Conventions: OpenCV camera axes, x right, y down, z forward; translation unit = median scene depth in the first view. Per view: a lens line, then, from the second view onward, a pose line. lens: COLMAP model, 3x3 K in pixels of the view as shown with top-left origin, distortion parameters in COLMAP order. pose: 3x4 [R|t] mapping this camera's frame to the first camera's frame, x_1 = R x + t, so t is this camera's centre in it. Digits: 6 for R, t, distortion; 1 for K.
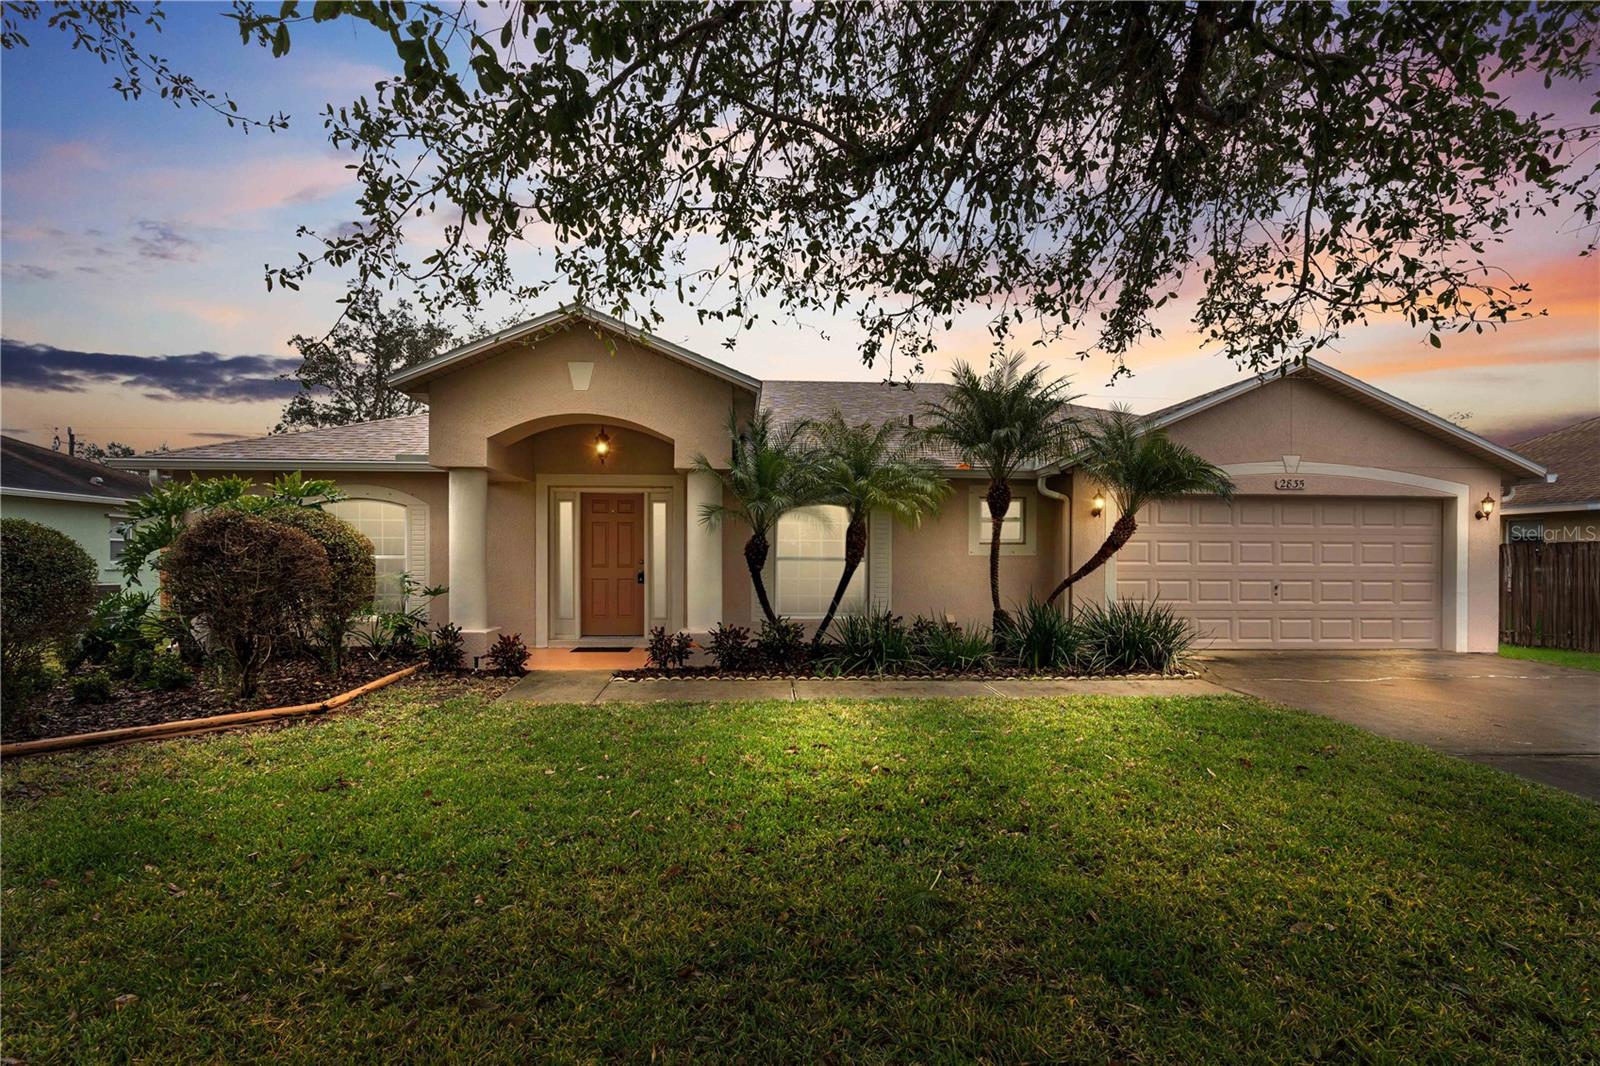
lens RADIAL K [[719.6, 0, 798.1], [0, 719.6, 547.4], [0, 0, 1]] dist [-0.009237, 0.003001]
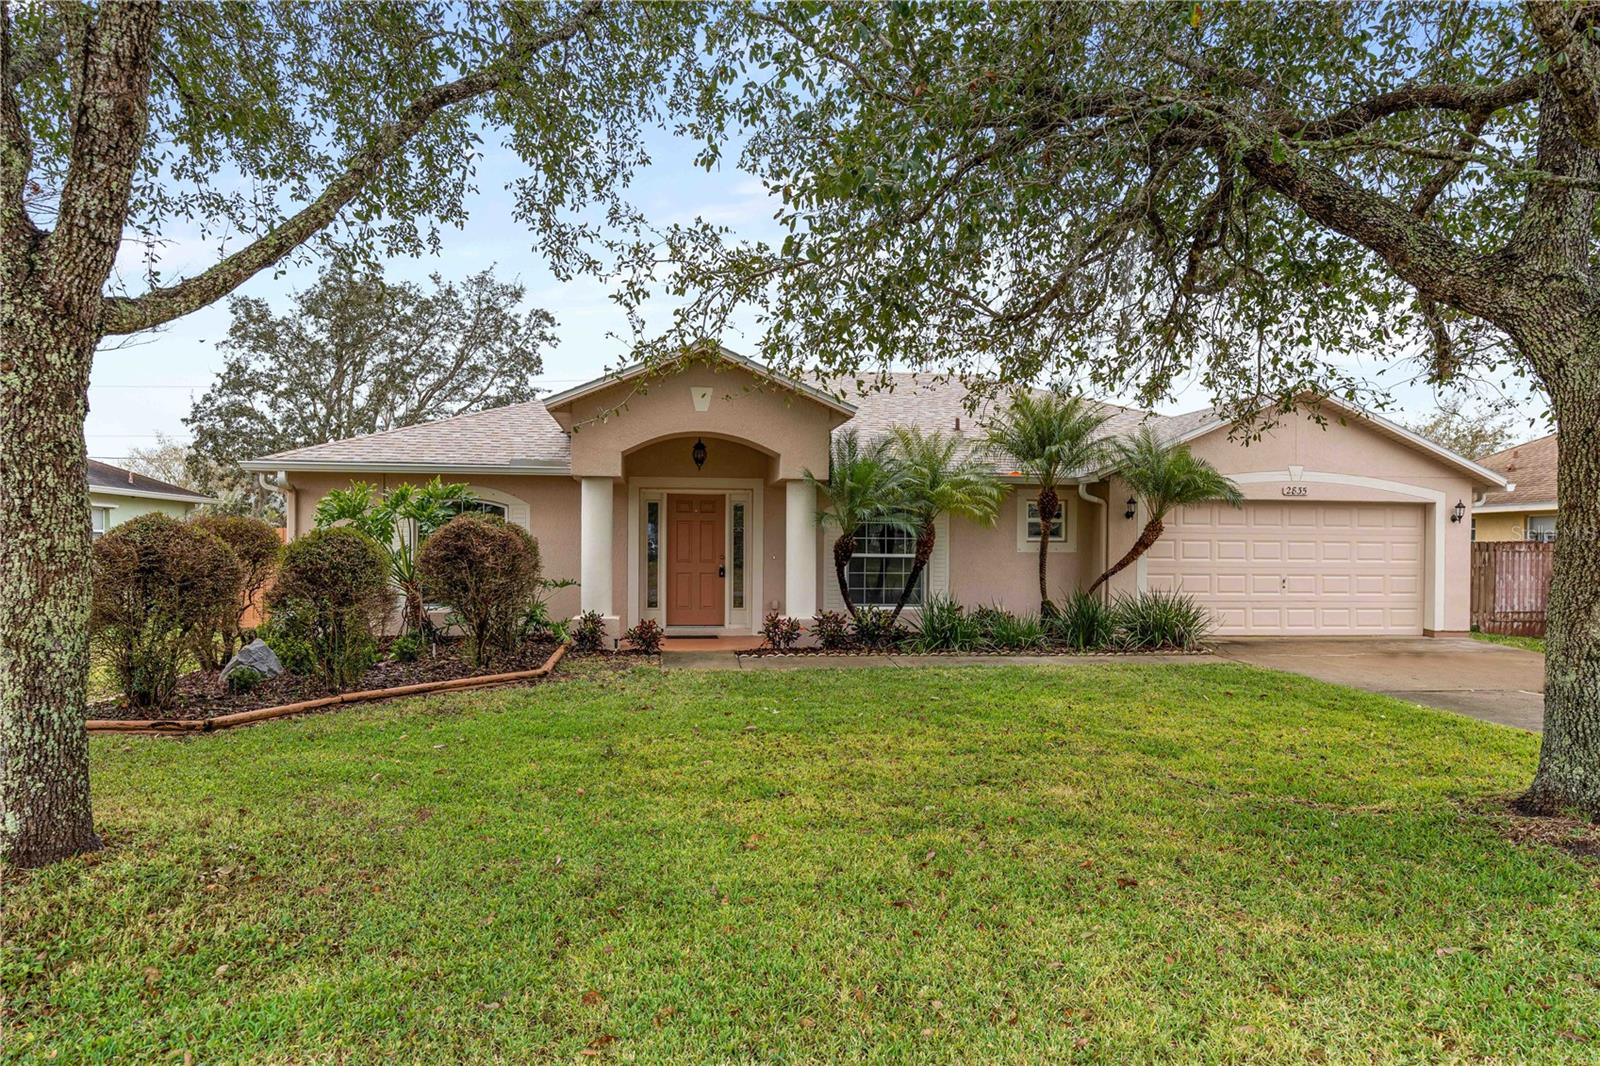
lens RADIAL K [[972.2, 0, 801.1], [0, 972.2, 532.7], [0, 0, 1]] dist [-0.000528, 0.001559]
pose [[0.997233, 0.003922, 0.074235, -0.246439], [-0.003862, 0.999992, -0.000949, -0.019398], [-0.074239, 0.000660, 0.997240, -0.561510]]
